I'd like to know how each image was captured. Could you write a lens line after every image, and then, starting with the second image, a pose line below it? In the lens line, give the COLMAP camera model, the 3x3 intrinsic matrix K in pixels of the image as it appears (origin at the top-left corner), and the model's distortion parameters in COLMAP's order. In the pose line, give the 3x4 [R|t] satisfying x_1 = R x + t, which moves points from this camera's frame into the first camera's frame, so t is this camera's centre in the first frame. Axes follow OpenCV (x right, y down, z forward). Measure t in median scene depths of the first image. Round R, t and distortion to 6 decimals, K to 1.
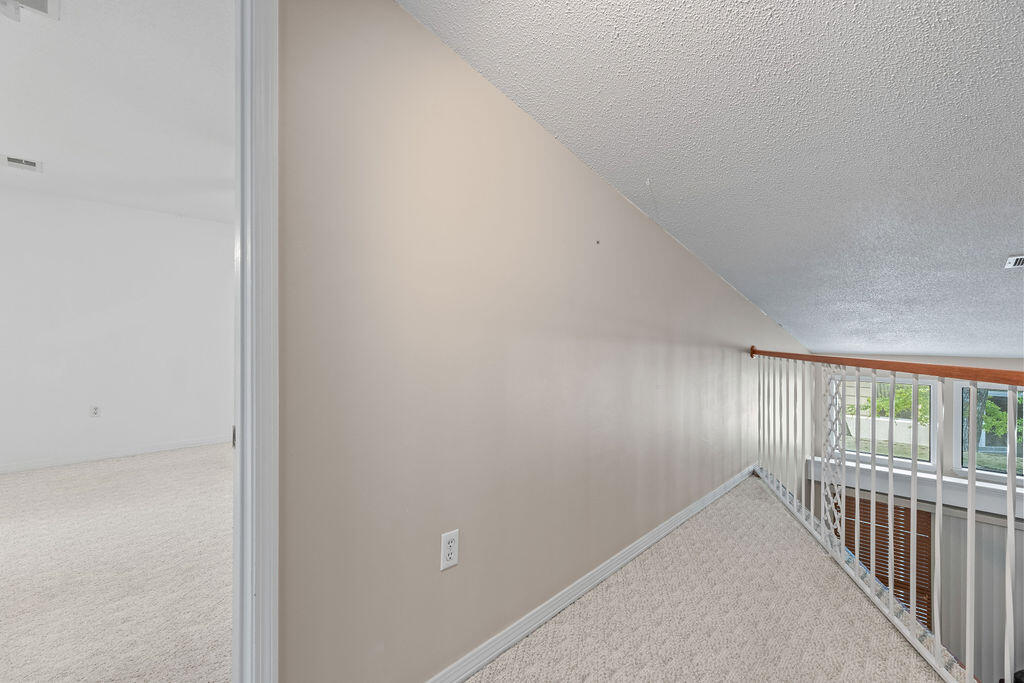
lens RADIAL K [[457.0, 0, 513.9], [0, 457.0, 338.0], [0, 0, 1]] dist [0.003223, 0.000521]
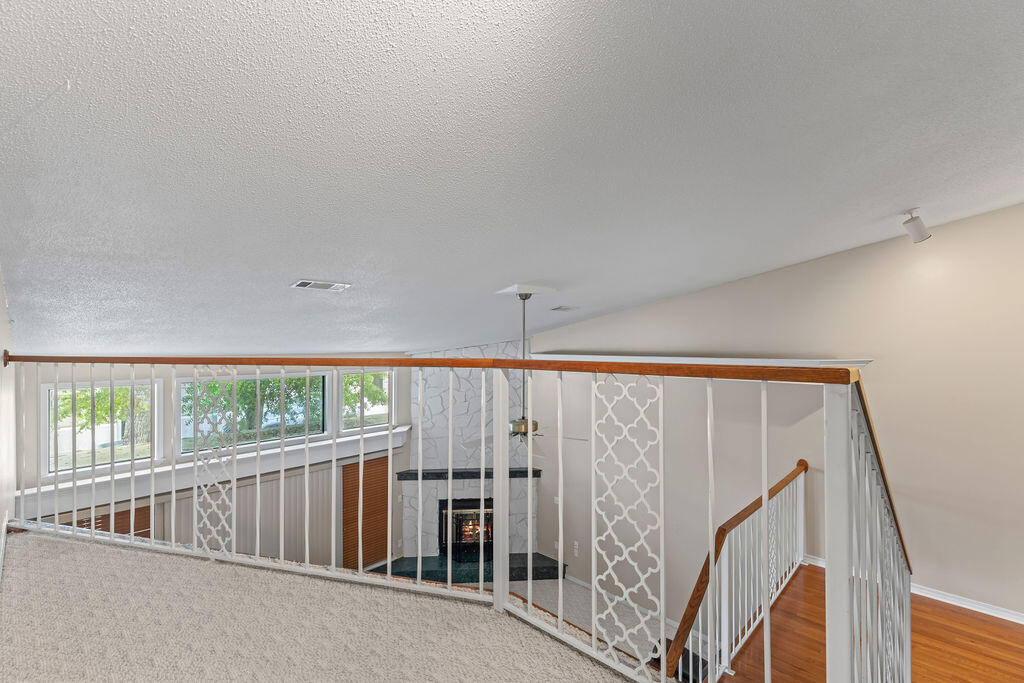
lens RADIAL K [[457.0, 0, 513.9], [0, 457.0, 338.0], [0, 0, 1]] dist [0.003223, 0.000521]
pose [[0.019749, 0.000442, 0.999805, -0.146869], [0.004650, 0.999989, -0.000534, 0.002426], [-0.999794, 0.004660, 0.019747, 0.178733]]
